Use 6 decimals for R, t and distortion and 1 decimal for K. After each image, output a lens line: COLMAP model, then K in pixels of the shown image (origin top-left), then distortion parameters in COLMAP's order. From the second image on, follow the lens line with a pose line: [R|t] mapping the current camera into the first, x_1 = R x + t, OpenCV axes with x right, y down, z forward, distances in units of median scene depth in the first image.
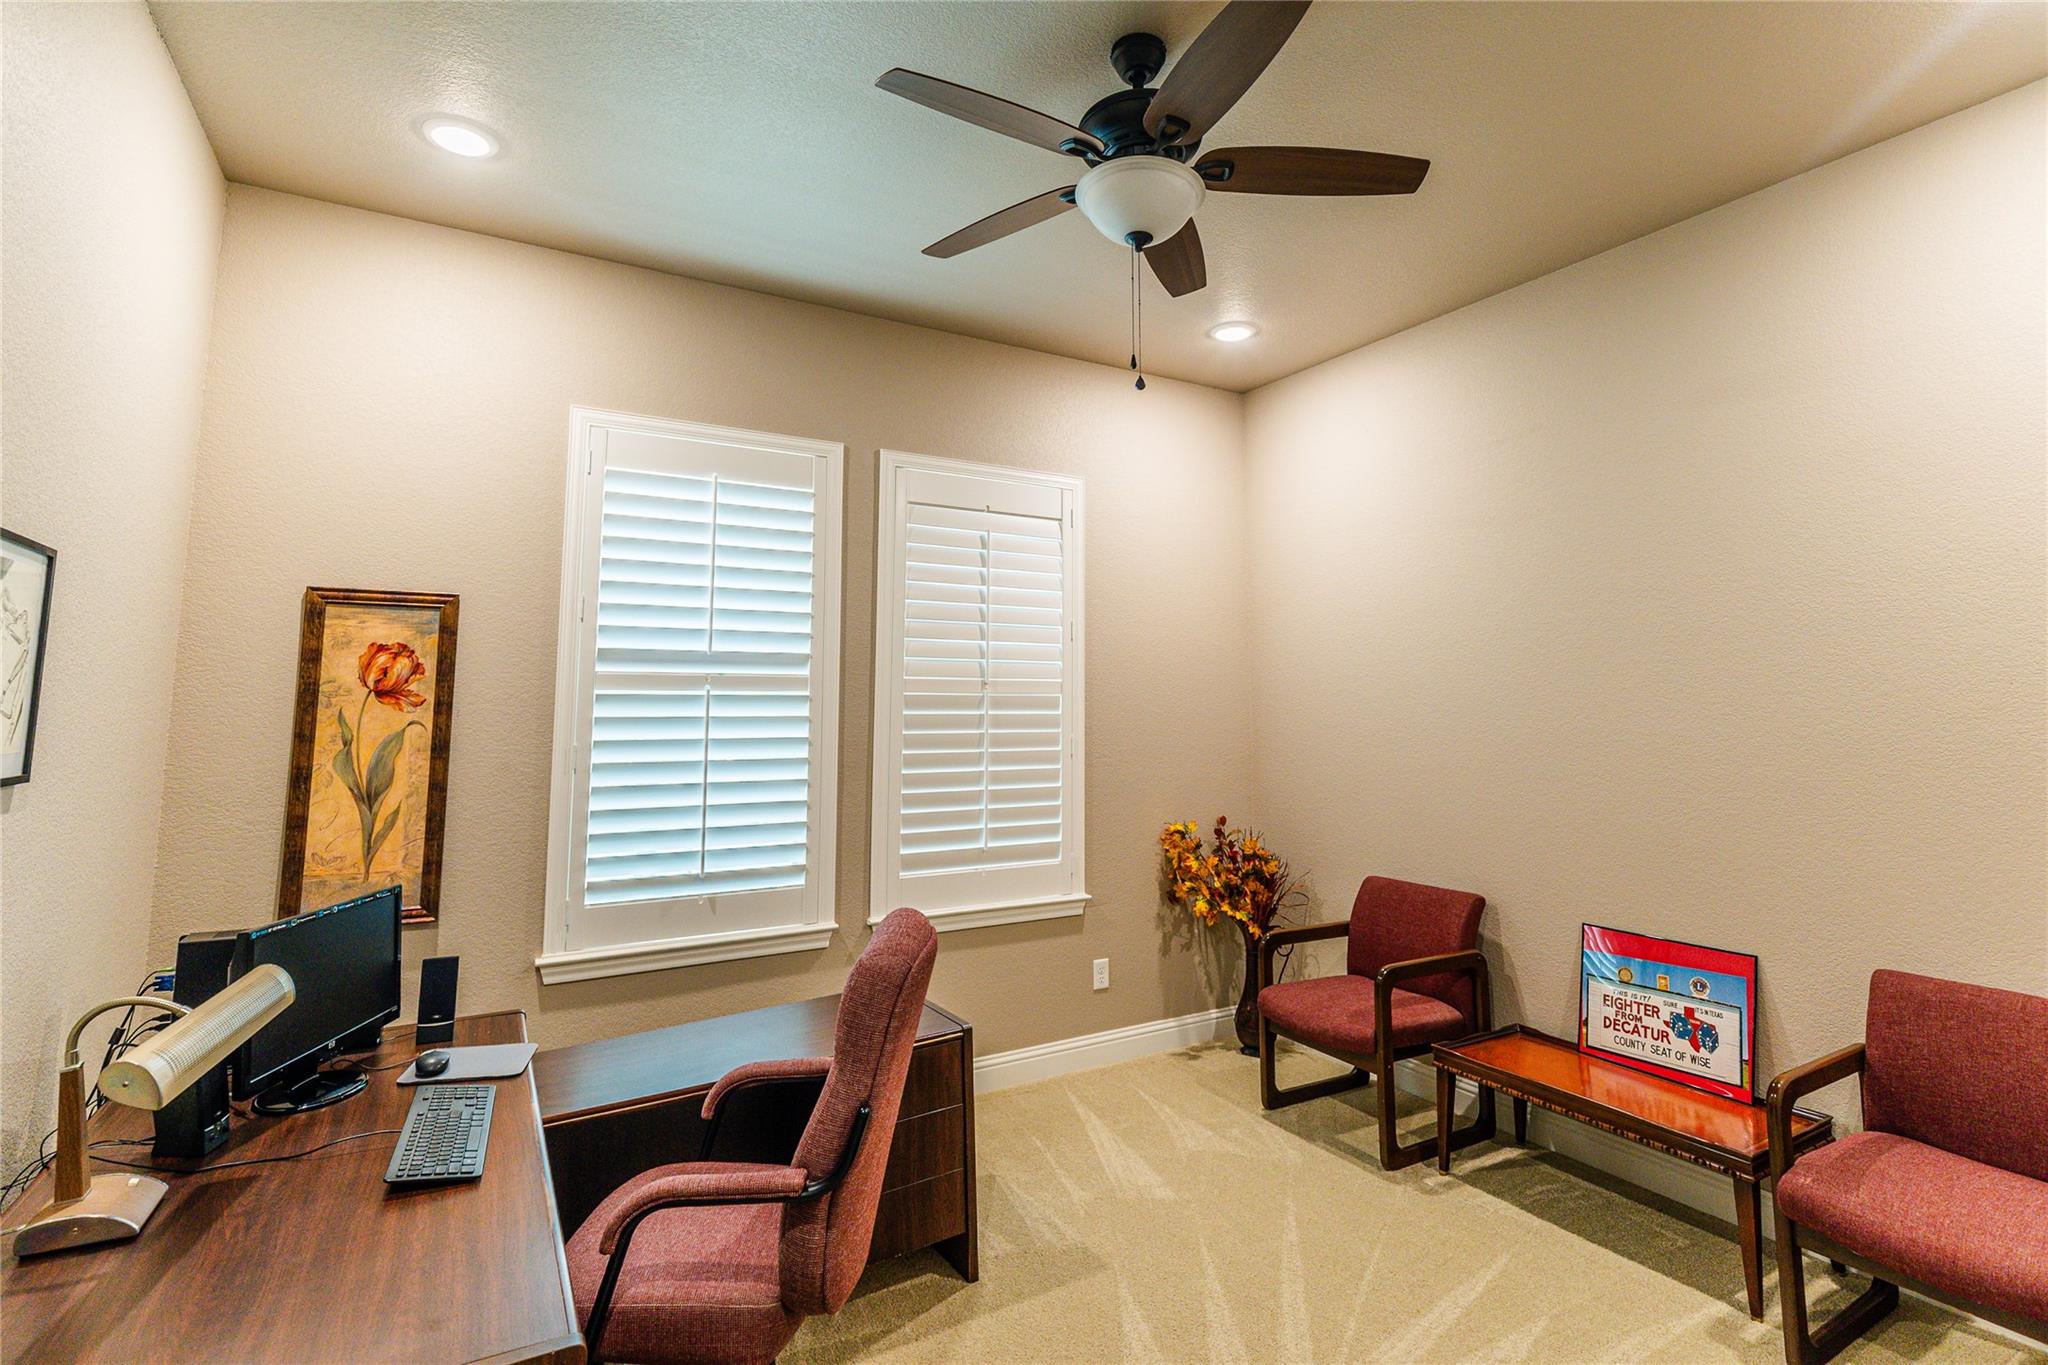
lens RADIAL K [[965.6, 0, 1026.3], [0, 965.6, 605.1], [0, 0, 1]] dist [0.001285, -0.000312]
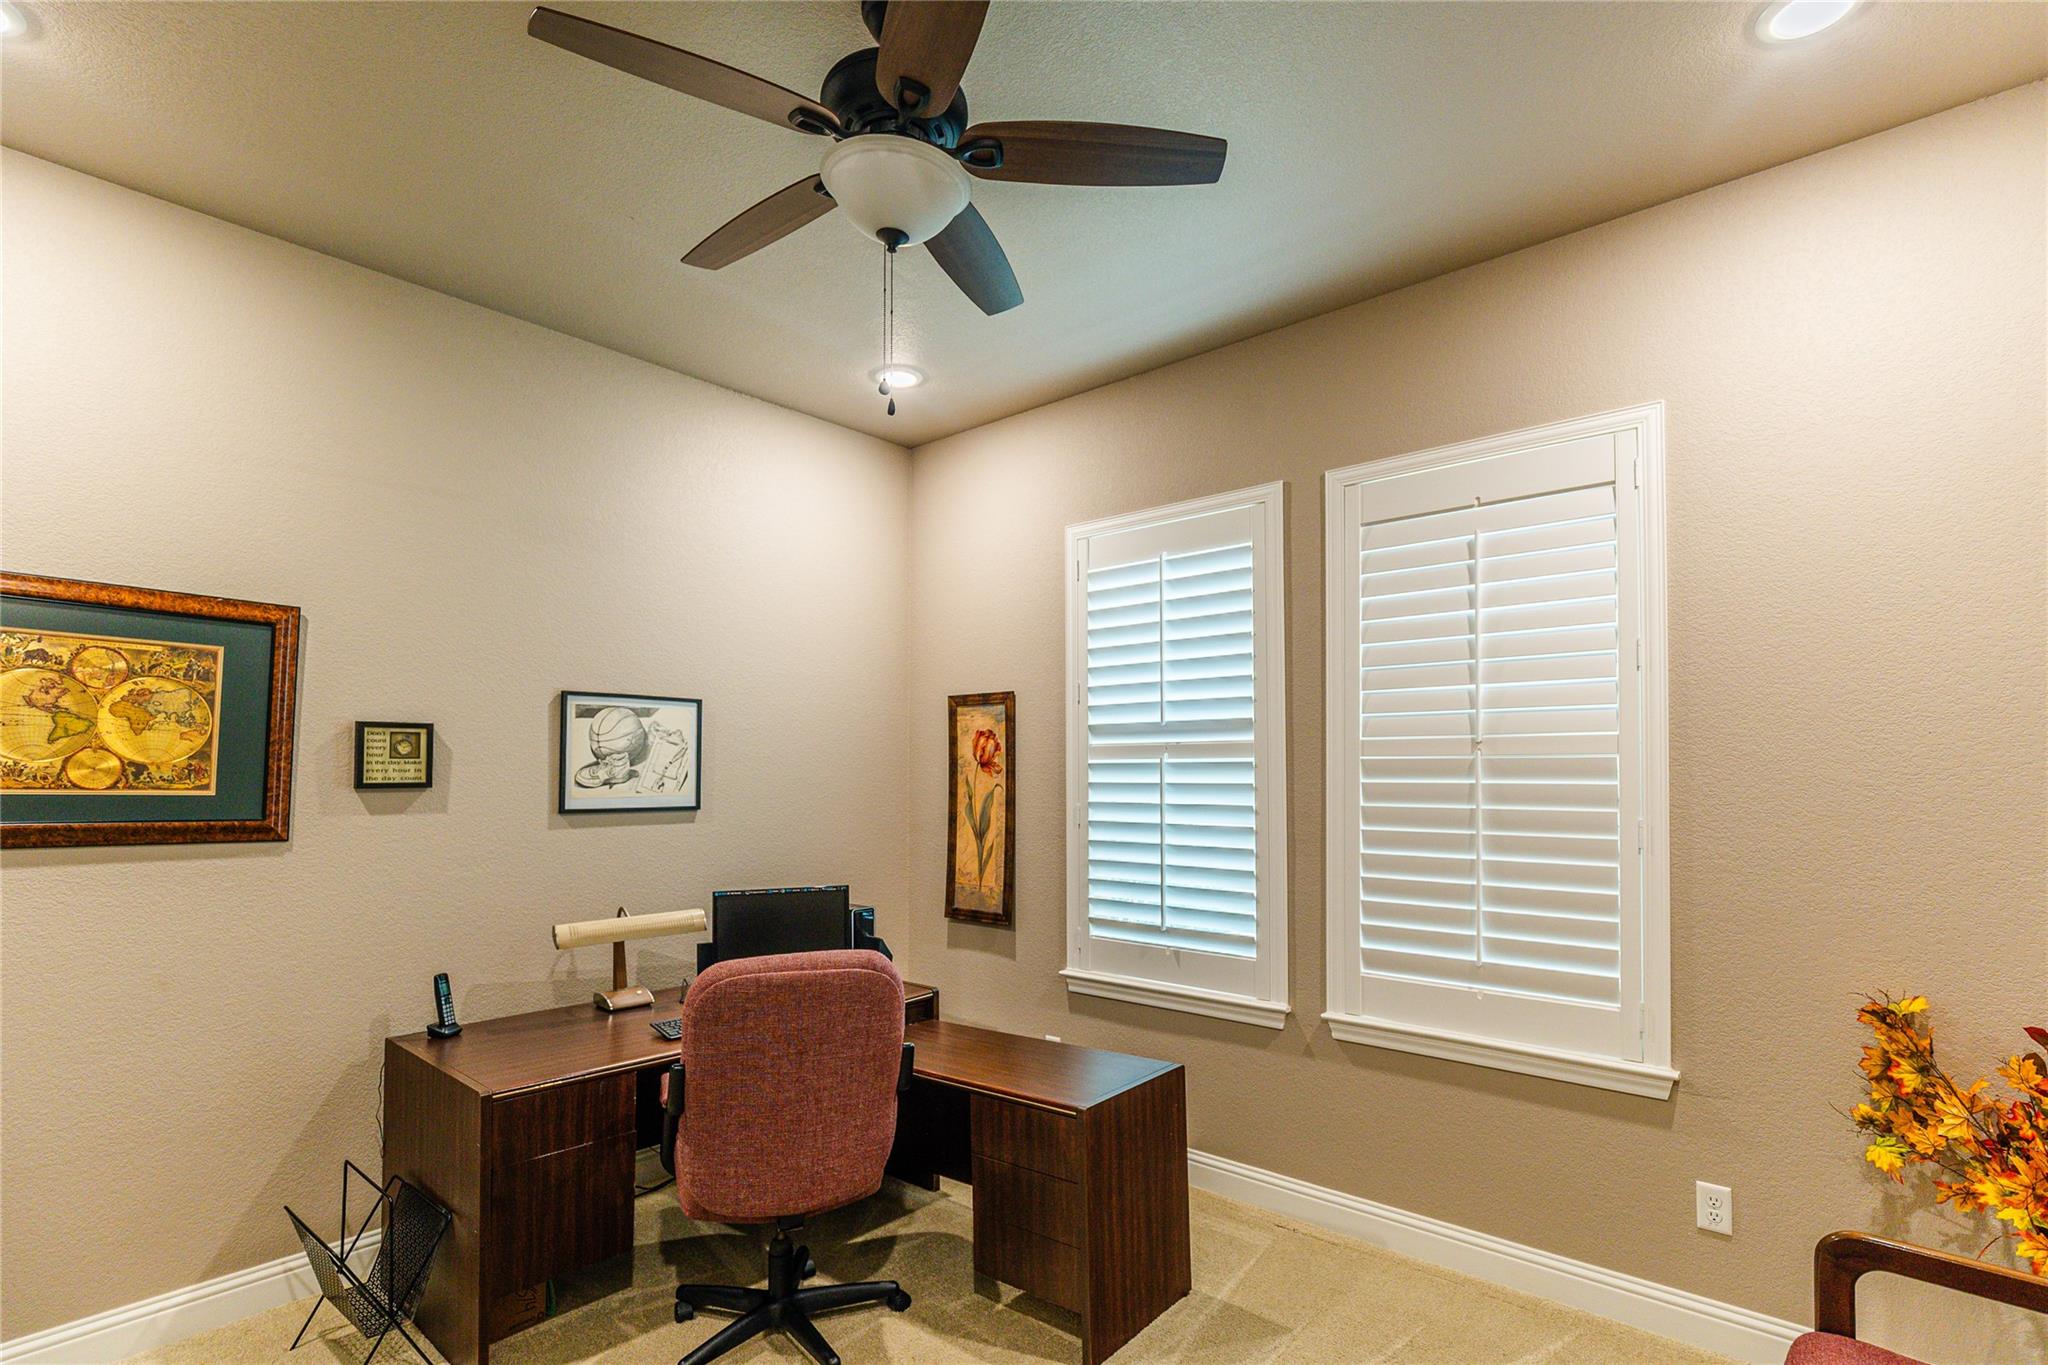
lens RADIAL K [[960.0, 0, 1024.2], [0, 960.0, 754.8], [0, 0, 1]] dist [-0.003565, -0.000737]
pose [[0.328668, -0.018297, -0.944268, 0.648307], [0.099511, 0.994918, 0.015357, 0.054853], [0.939189, -0.099012, 0.328818, 0.528687]]
